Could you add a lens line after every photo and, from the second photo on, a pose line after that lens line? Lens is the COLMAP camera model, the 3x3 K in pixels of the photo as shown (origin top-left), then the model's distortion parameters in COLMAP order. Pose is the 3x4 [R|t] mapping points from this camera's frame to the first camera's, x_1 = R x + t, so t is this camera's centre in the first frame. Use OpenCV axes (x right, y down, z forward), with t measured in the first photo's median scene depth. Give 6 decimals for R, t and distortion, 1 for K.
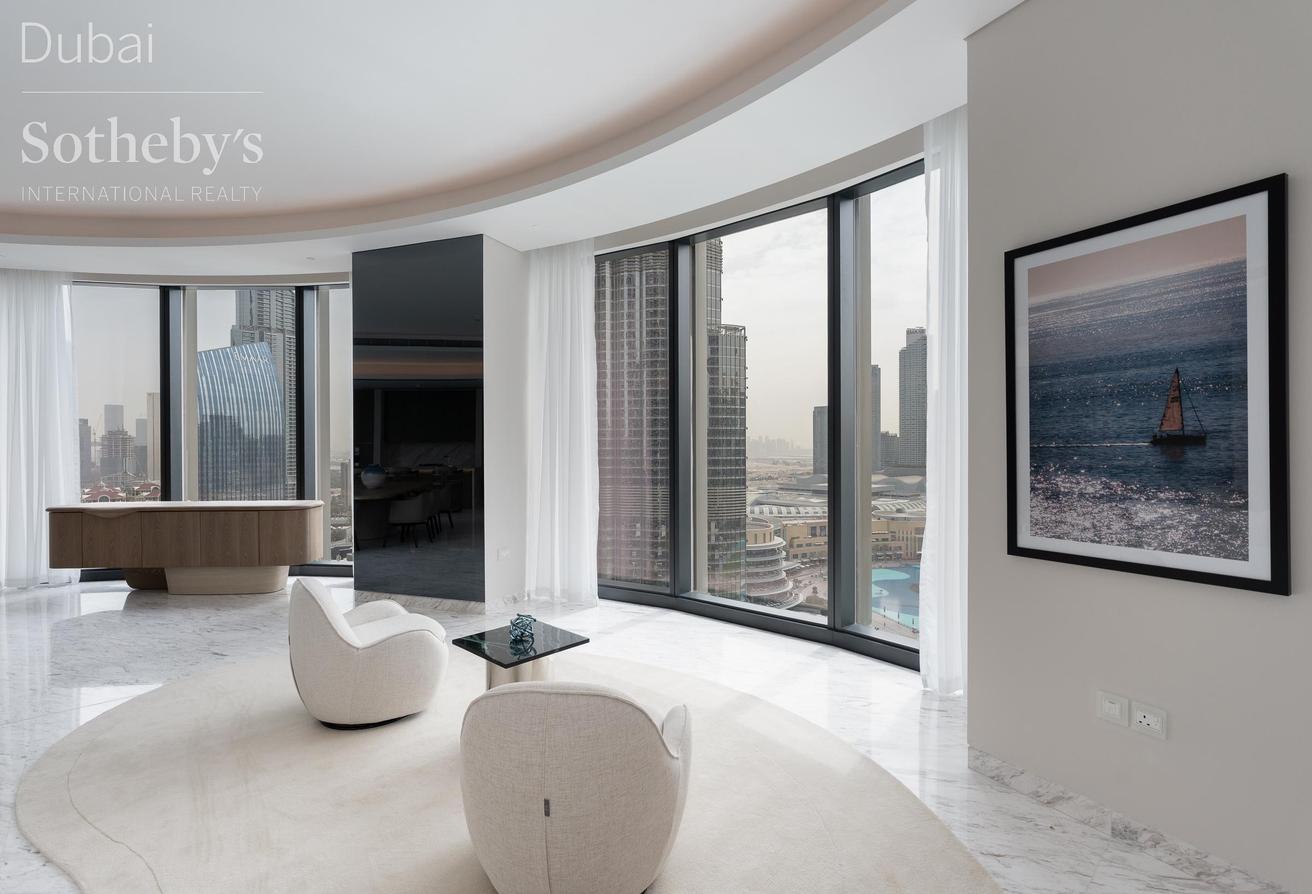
lens RADIAL K [[602.6, 0, 650.9], [0, 602.6, 451.3], [0, 0, 1]] dist [-0.001839, 0.001604]
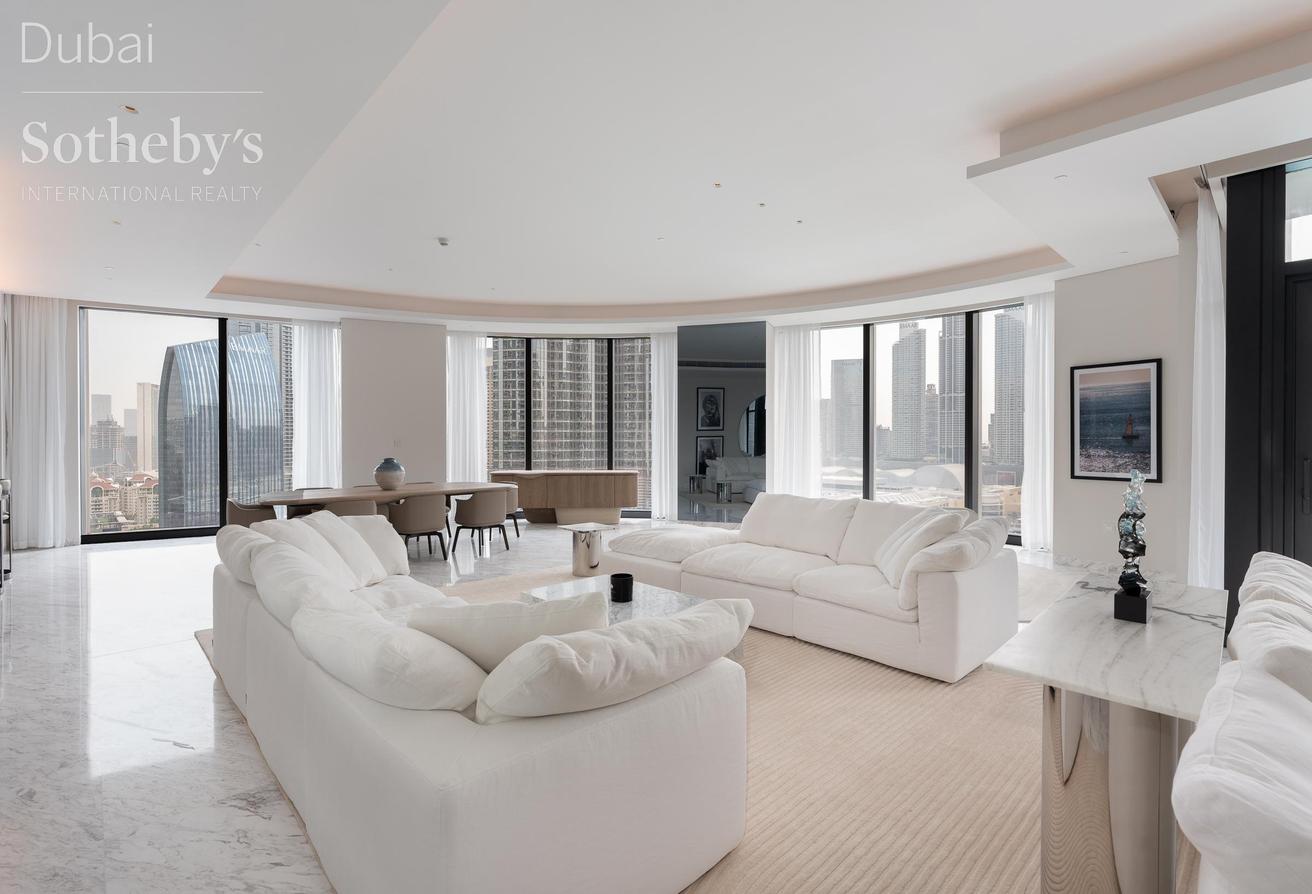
lens RADIAL K [[602.6, 0, 656.9], [0, 602.6, 446.1], [0, 0, 1]] dist [-0.001839, 0.001604]
pose [[0.999752, 0.004222, 0.021873, -1.354657], [-0.004295, 0.999985, 0.003294, 0.023960], [-0.021859, -0.003387, 0.999755, -1.699980]]
